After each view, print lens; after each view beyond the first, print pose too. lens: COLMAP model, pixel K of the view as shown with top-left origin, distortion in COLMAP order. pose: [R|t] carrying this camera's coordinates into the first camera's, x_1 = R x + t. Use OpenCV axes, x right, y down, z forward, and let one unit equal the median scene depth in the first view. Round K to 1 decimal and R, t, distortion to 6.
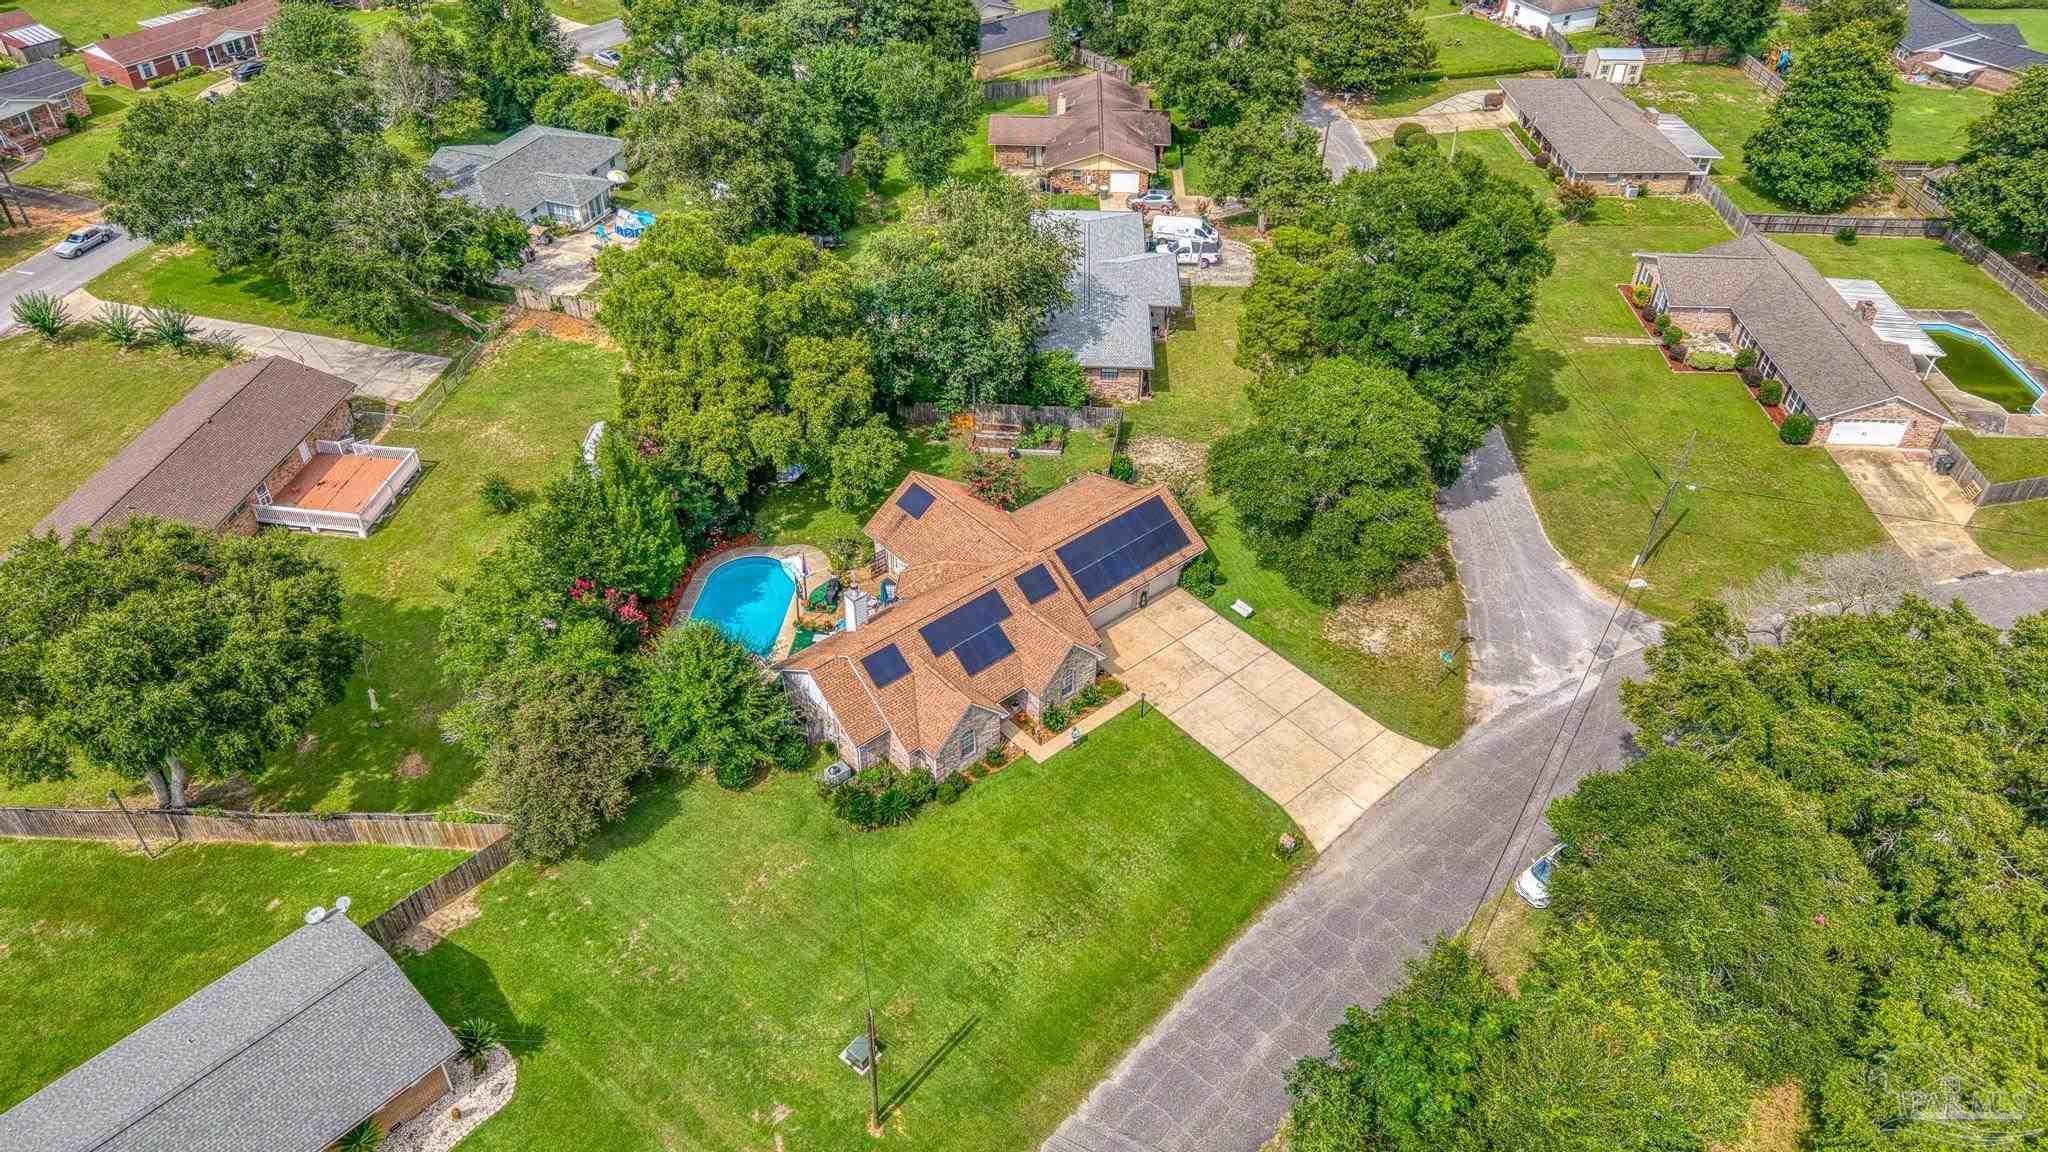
lens RADIAL K [[1385.0, 0, 1011.3], [0, 1385.0, 560.5], [0, 0, 1]] dist [0.027216, -0.033368]
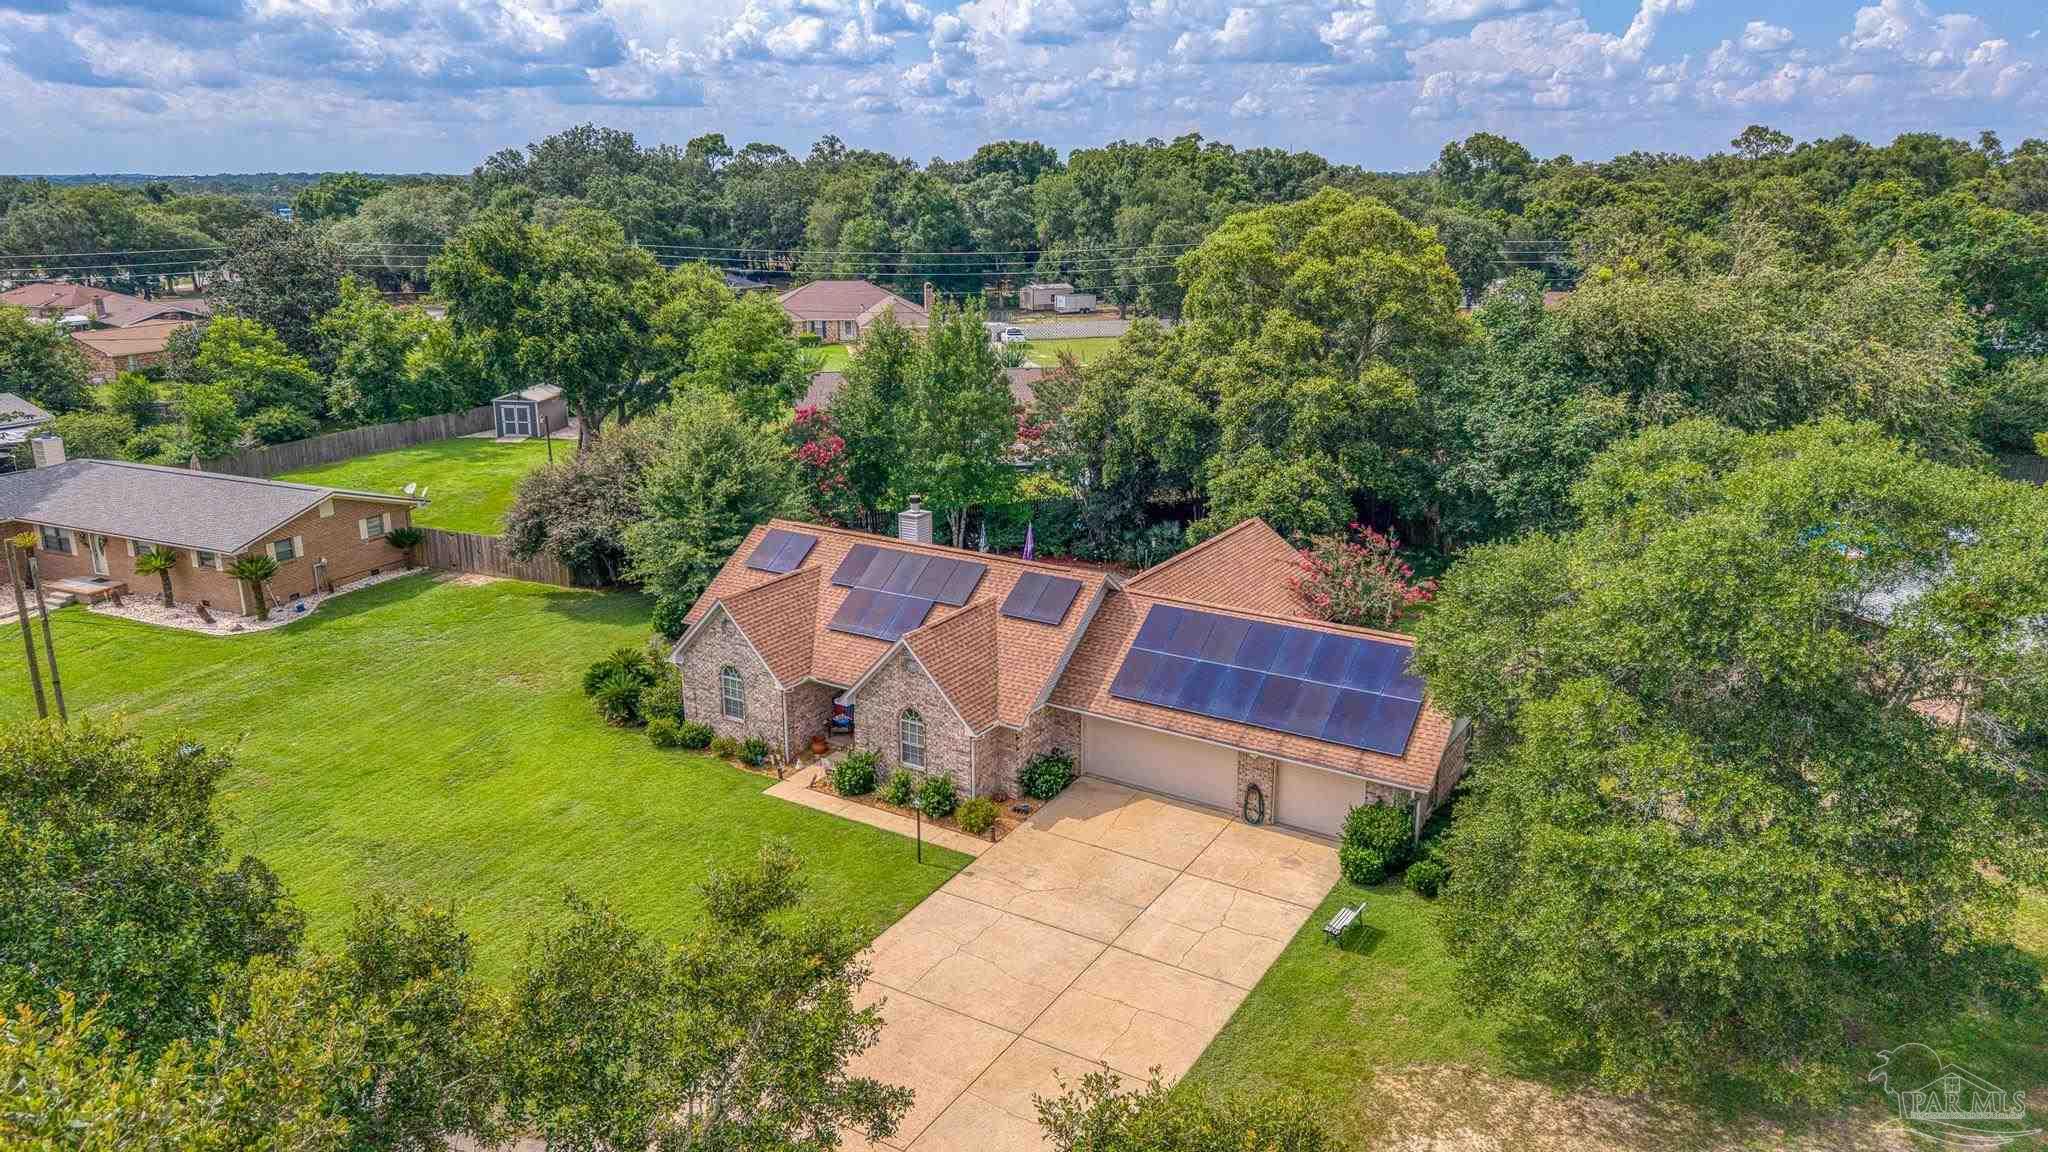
lens RADIAL K [[1385.0, 0, 1024.2], [0, 1385.0, 569.0], [0, 0, 1]] dist [0.027216, -0.033368]
pose [[0.292319, 0.244818, -0.924453, 0.491315], [-0.585086, 0.810430, 0.029613, -0.004481], [0.756455, 0.532228, 0.380144, 0.736696]]
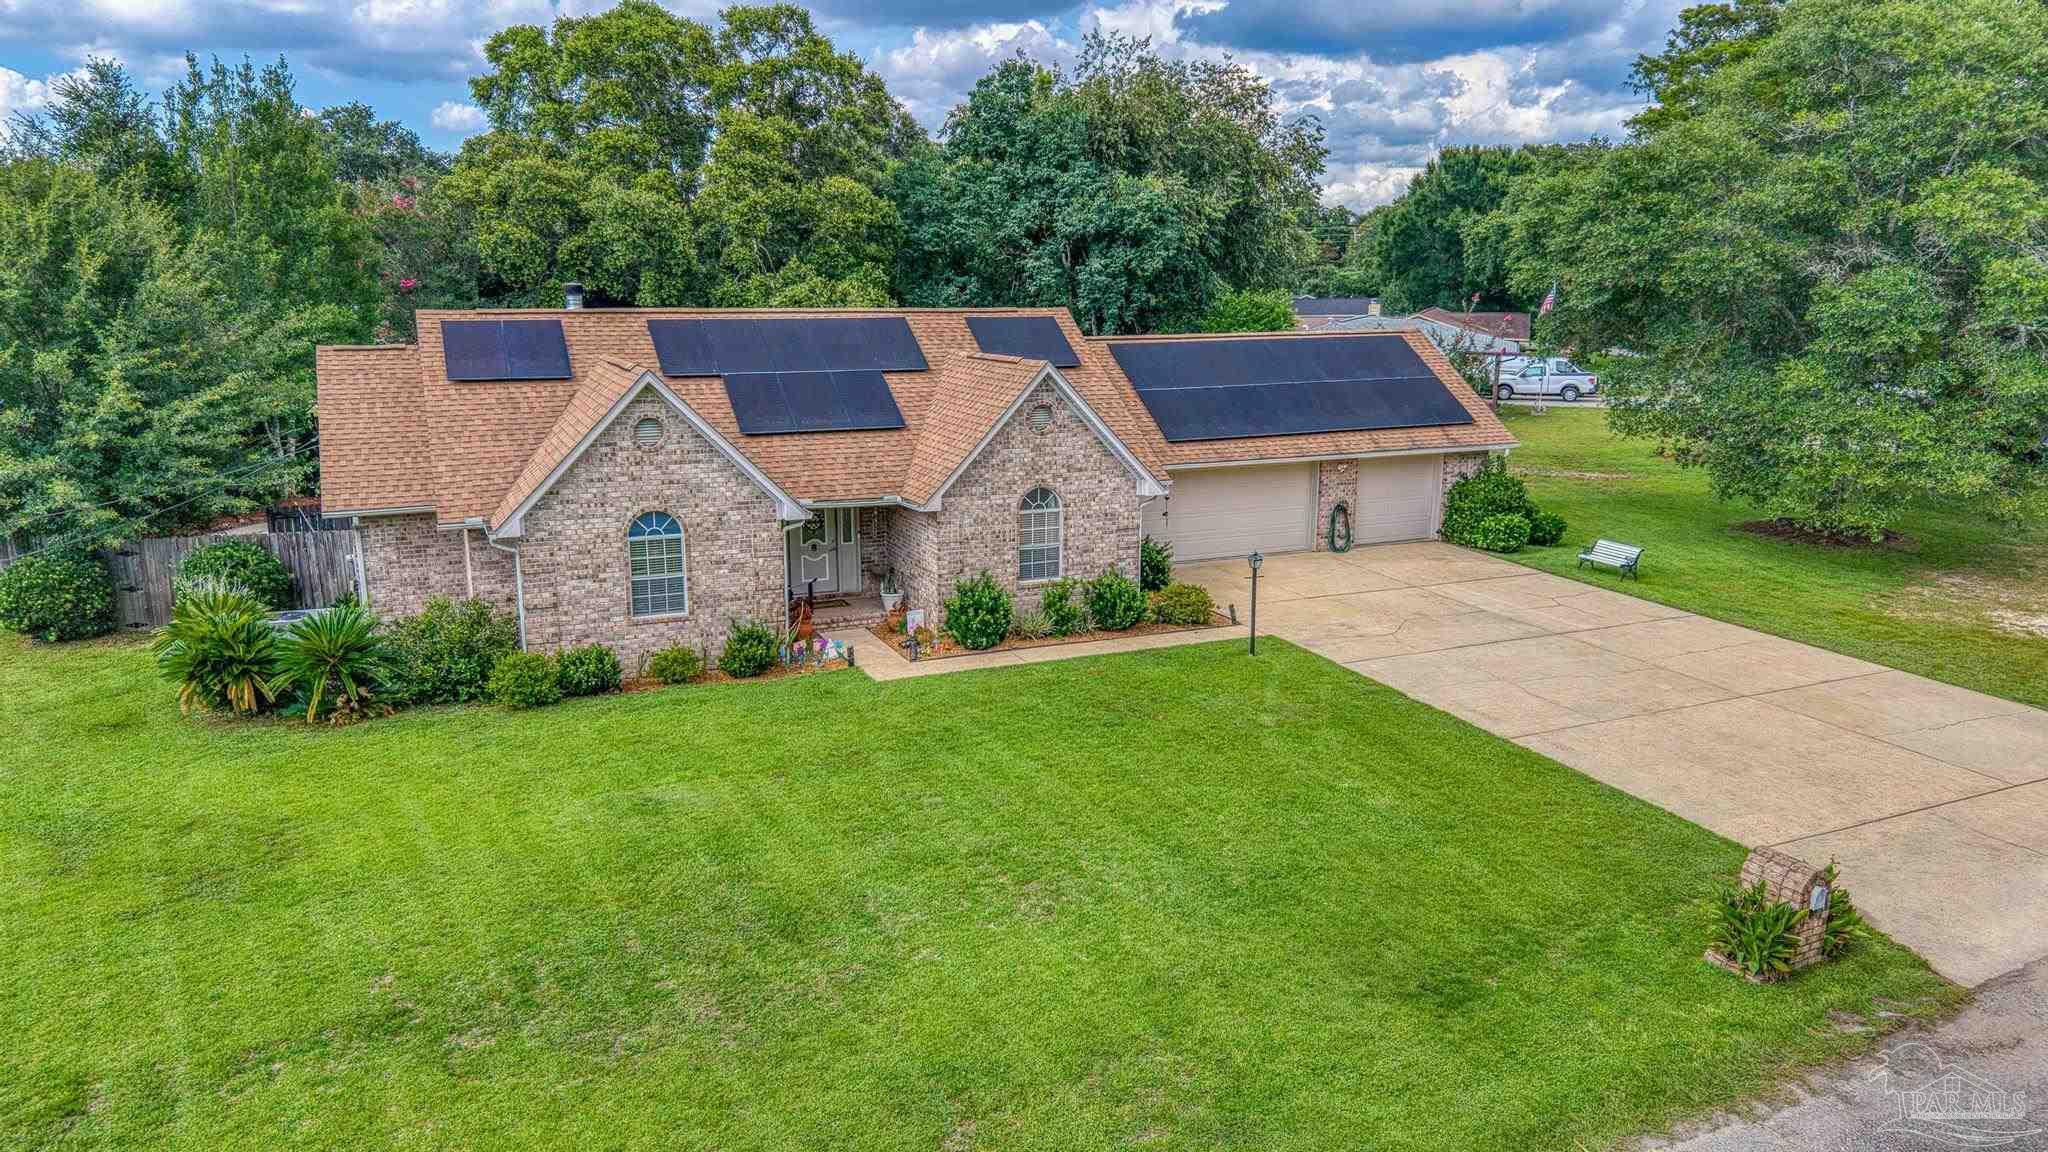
lens RADIAL K [[1385.0, 0, 1021.8], [0, 1385.0, 575.6], [0, 0, 1]] dist [0.027216, -0.033368]
pose [[0.957085, 0.046640, -0.286029, 0.125001], [-0.168551, 0.892456, -0.418465, 0.224696], [0.235751, 0.448717, 0.862018, 0.655343]]
